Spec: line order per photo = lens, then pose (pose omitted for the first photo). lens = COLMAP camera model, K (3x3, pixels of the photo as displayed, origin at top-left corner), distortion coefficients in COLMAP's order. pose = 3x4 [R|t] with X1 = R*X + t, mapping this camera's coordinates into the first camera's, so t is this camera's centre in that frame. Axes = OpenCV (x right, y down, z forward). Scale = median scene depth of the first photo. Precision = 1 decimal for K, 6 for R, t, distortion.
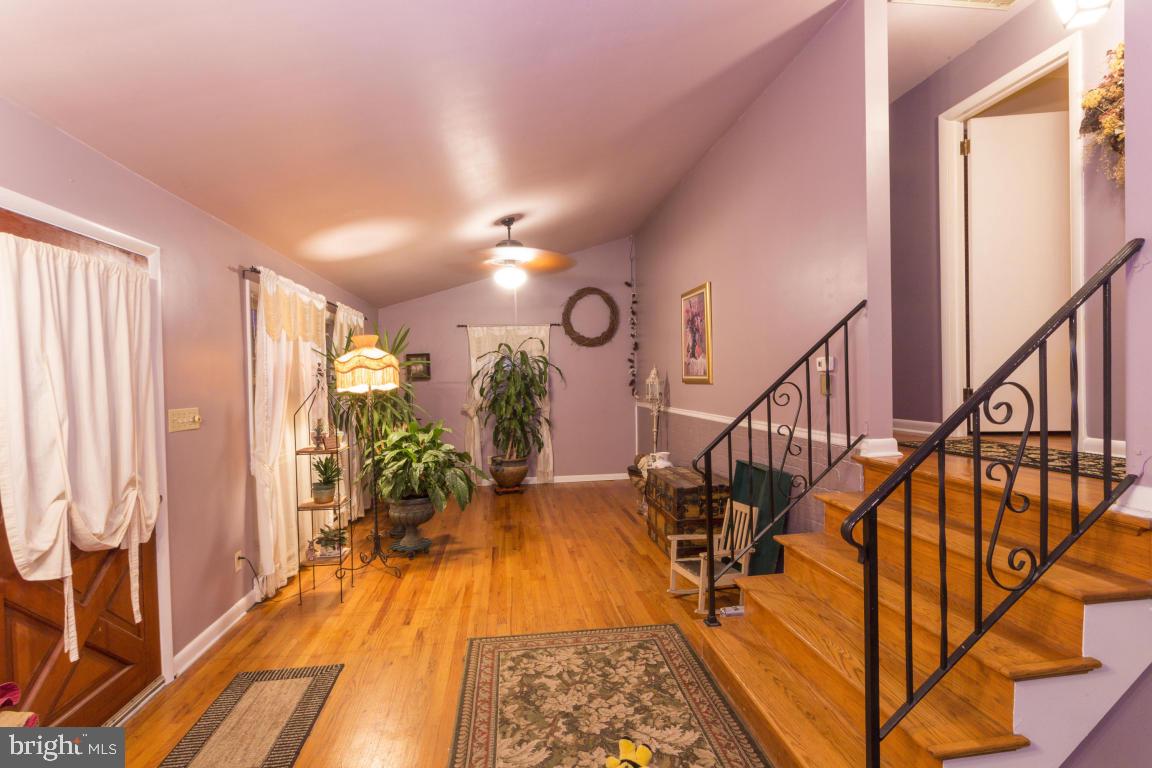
lens RADIAL K [[547.7, 0, 566.2], [0, 547.7, 384.2], [0, 0, 1]] dist [-0.002920, 0.001872]
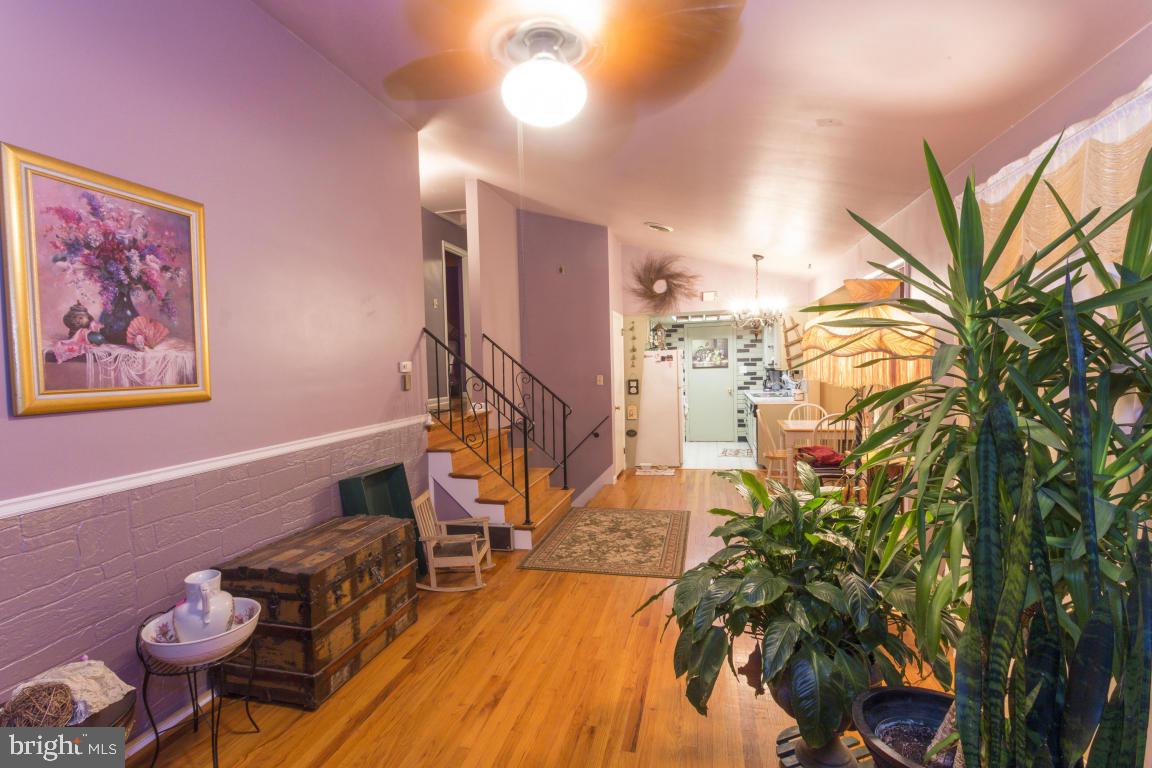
lens RADIAL K [[547.7, 0, 566.2], [0, 547.7, 384.2], [0, 0, 1]] dist [-0.002920, 0.001872]
pose [[-0.932850, 0.032857, 0.358764, -0.330664], [0.052309, 0.997632, 0.044645, -0.029552], [-0.356448, 0.060414, -0.932360, 1.874014]]
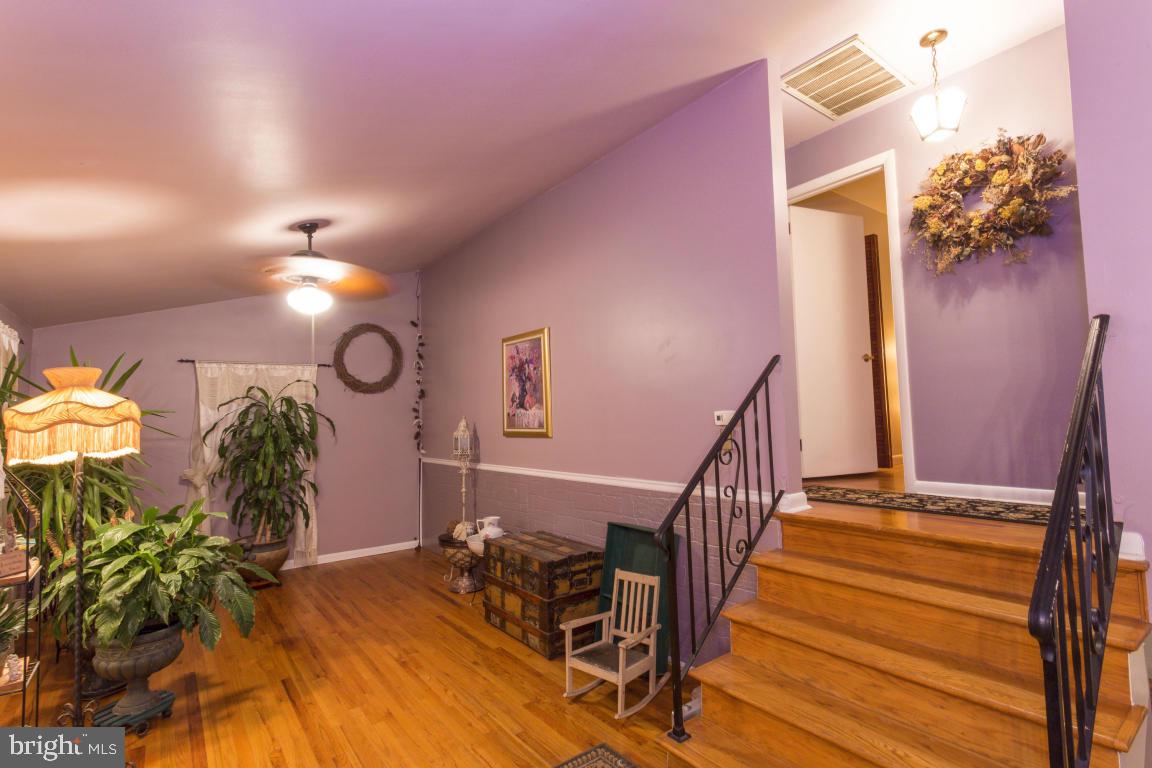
lens RADIAL K [[547.7, 0, 566.2], [0, 547.7, 384.2], [0, 0, 1]] dist [-0.002920, 0.001872]
pose [[0.868575, 0.029700, 0.494667, -0.230578], [0.013587, 0.996400, -0.083682, -0.016765], [-0.495372, 0.079405, 0.865044, 0.256301]]
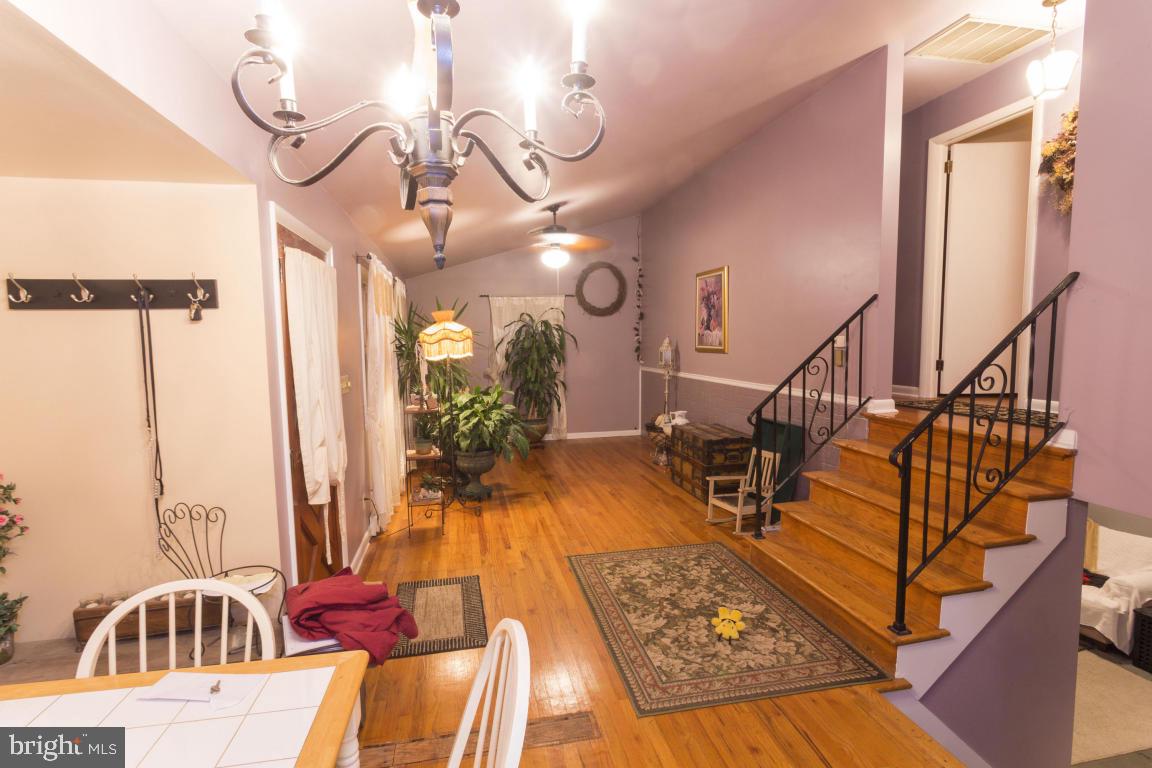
lens RADIAL K [[547.7, 0, 566.2], [0, 547.7, 384.2], [0, 0, 1]] dist [-0.002920, 0.001872]
pose [[0.996934, -0.000245, 0.078250, -0.235677], [-0.005386, 0.997408, 0.071747, -0.023195], [-0.078065, -0.071948, 0.994349, -0.206681]]
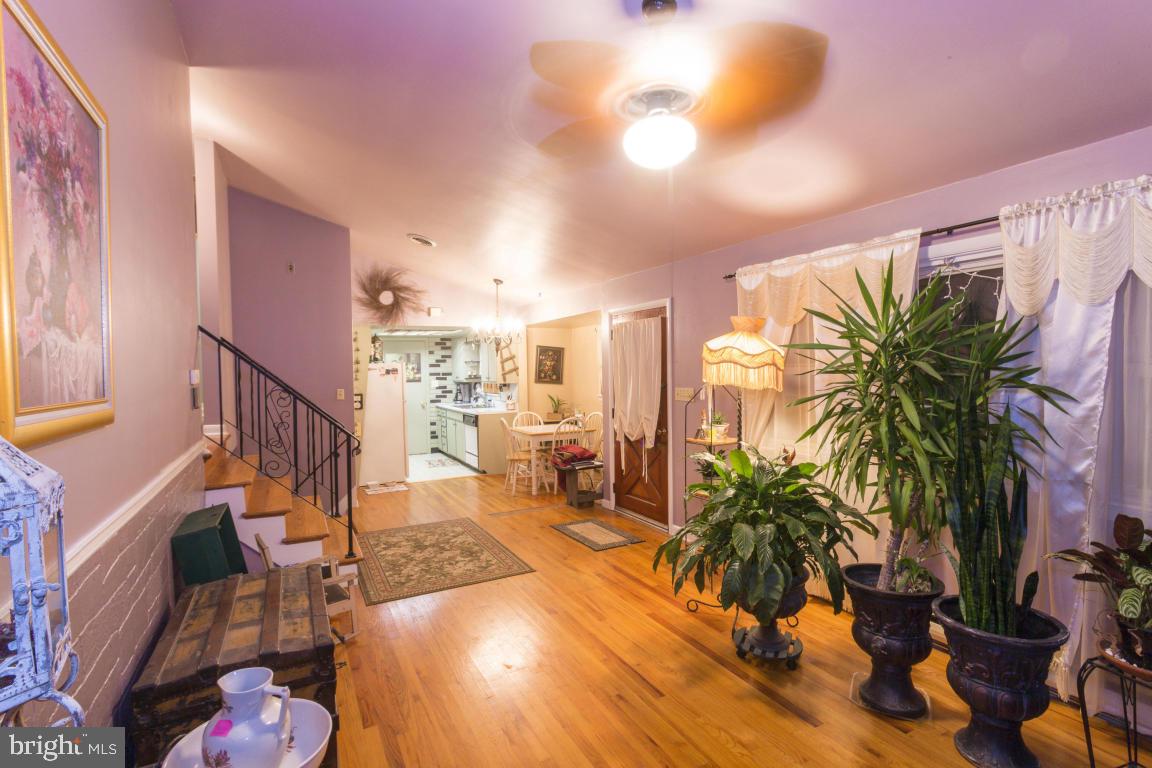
lens RADIAL K [[547.7, 0, 566.2], [0, 547.7, 384.2], [0, 0, 1]] dist [-0.002920, 0.001872]
pose [[-0.934716, 0.047240, -0.352241, 0.170412], [0.032714, 0.998355, 0.047080, -0.042539], [0.353886, 0.032483, -0.934724, 1.924420]]
